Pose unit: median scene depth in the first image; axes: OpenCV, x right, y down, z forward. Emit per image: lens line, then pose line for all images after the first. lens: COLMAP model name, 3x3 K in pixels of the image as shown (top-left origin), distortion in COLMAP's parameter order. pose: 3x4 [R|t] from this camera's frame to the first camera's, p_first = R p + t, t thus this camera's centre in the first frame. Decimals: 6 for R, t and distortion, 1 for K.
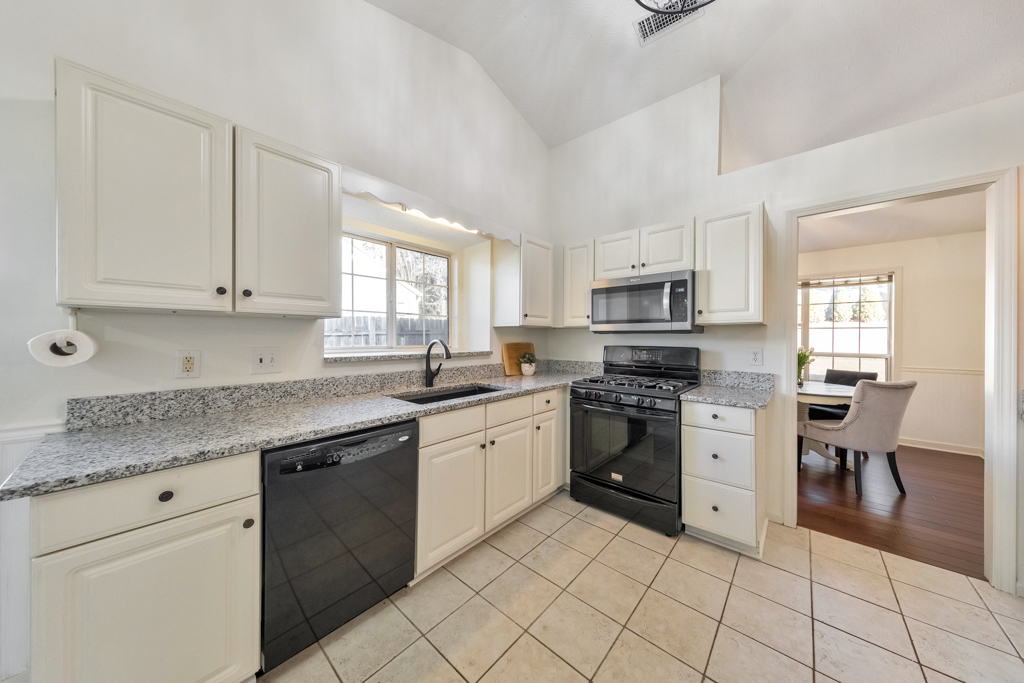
lens RADIAL K [[327.9, 0, 511.0], [0, 327.9, 339.0], [0, 0, 1]] dist [0.003842, -0.000366]
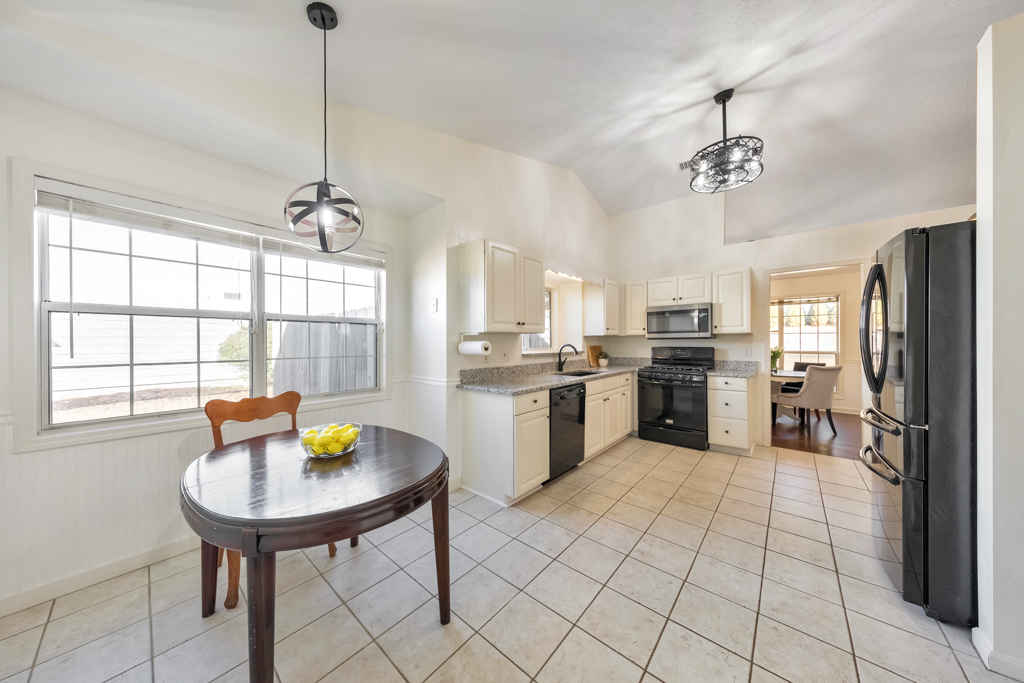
lens RADIAL K [[327.9, 0, 509.8], [0, 327.9, 343.6], [0, 0, 1]] dist [0.003842, -0.000366]
pose [[0.999780, -0.010632, 0.018053, -0.552428], [0.010654, 0.999943, -0.001116, -0.001462], [-0.018040, 0.001308, 0.999836, -0.729884]]
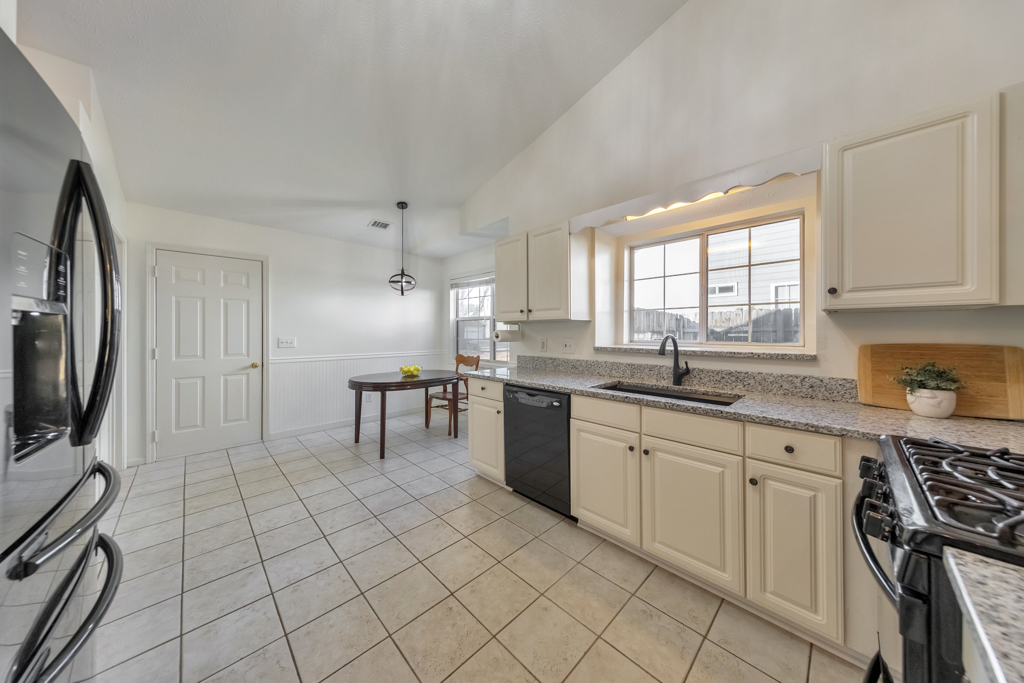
lens RADIAL K [[327.9, 0, 510.3], [0, 327.9, 331.0], [0, 0, 1]] dist [0.003842, -0.000366]
pose [[-0.071508, -0.006242, -0.997420, 0.727974], [-0.006386, 0.999963, -0.005800, -0.000490], [0.997420, 0.005955, -0.071545, 0.600357]]
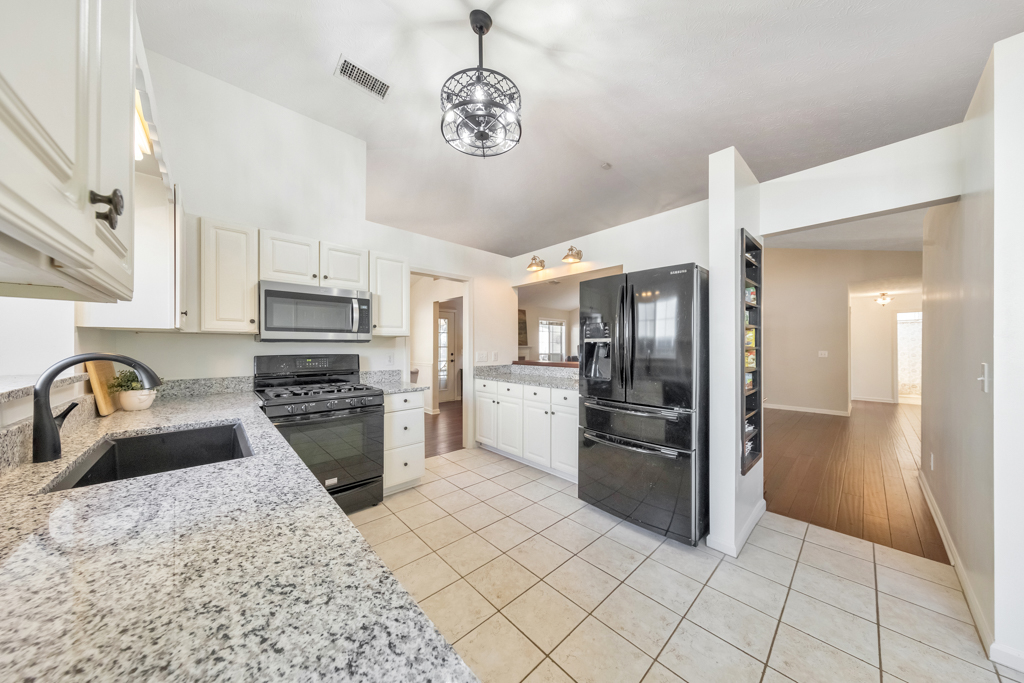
lens RADIAL K [[327.9, 0, 515.7], [0, 327.9, 346.3], [0, 0, 1]] dist [0.003842, -0.000366]
pose [[0.089559, -0.004730, 0.995970, -0.648440], [0.005200, 0.999977, 0.004281, -0.005599], [-0.995968, 0.004795, 0.089581, 0.326877]]
